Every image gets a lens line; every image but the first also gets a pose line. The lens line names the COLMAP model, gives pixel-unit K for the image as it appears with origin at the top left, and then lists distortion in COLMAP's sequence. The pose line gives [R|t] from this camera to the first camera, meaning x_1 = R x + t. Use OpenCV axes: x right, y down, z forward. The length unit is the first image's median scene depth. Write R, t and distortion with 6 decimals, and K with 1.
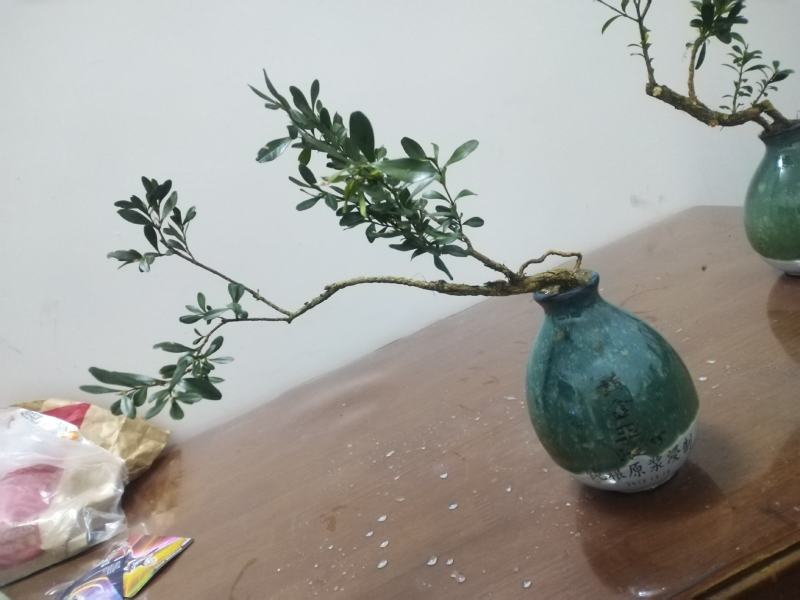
lens RADIAL K [[578.9, 0, 406.4], [0, 578.9, 301.9], [0, 0, 1]] dist [0.083013, -0.122143]
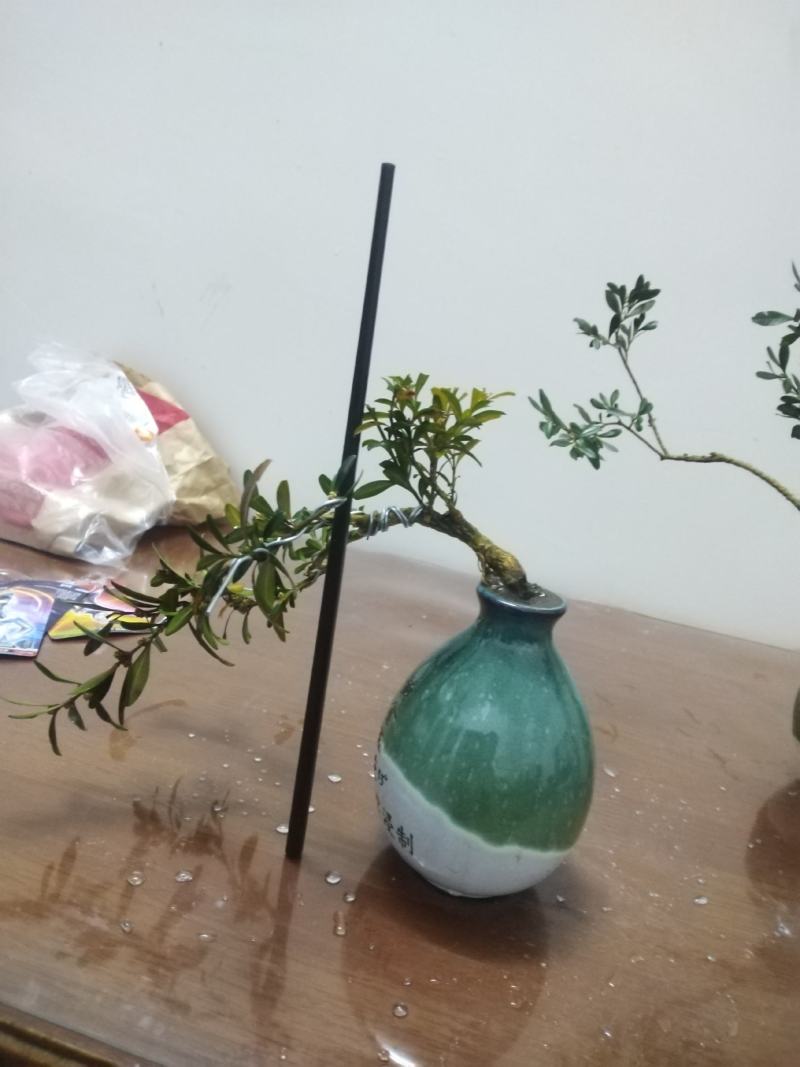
lens RADIAL K [[772.2, 0, 404.9], [0, 772.2, 540.3], [0, 0, 1]] dist [0.083013, -0.122143]
pose [[0.729890, 0.615507, -0.297343, -0.031712], [-0.590067, 0.786919, 0.180499, 0.185818], [0.345083, 0.043708, 0.937554, -0.535683]]
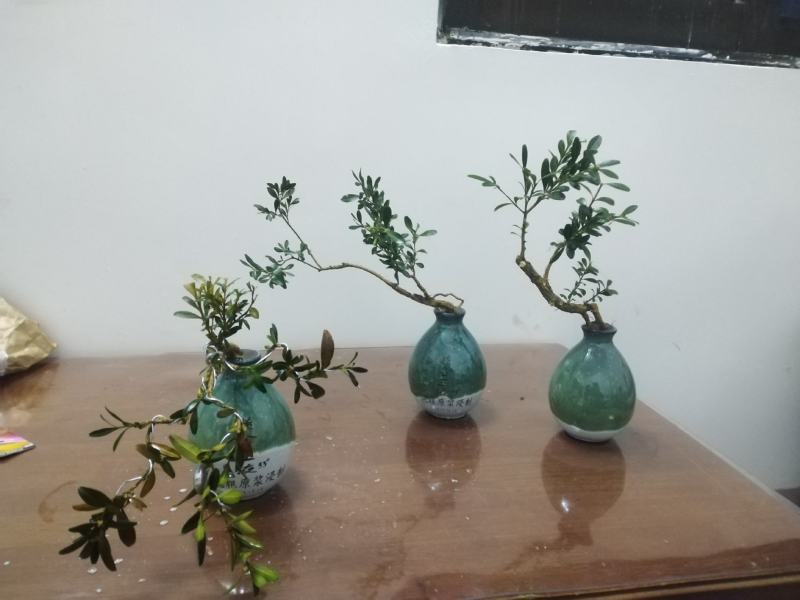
lens RADIAL K [[578.9, 0, 397.2], [0, 578.9, 310.6], [0, 0, 1]] dist [0.083013, -0.122143]
pose [[0.908505, 0.417024, 0.026622, 0.050637], [-0.417343, 0.908717, 0.007565, 0.033511], [-0.021037, -0.017983, 0.999617, -1.094599]]
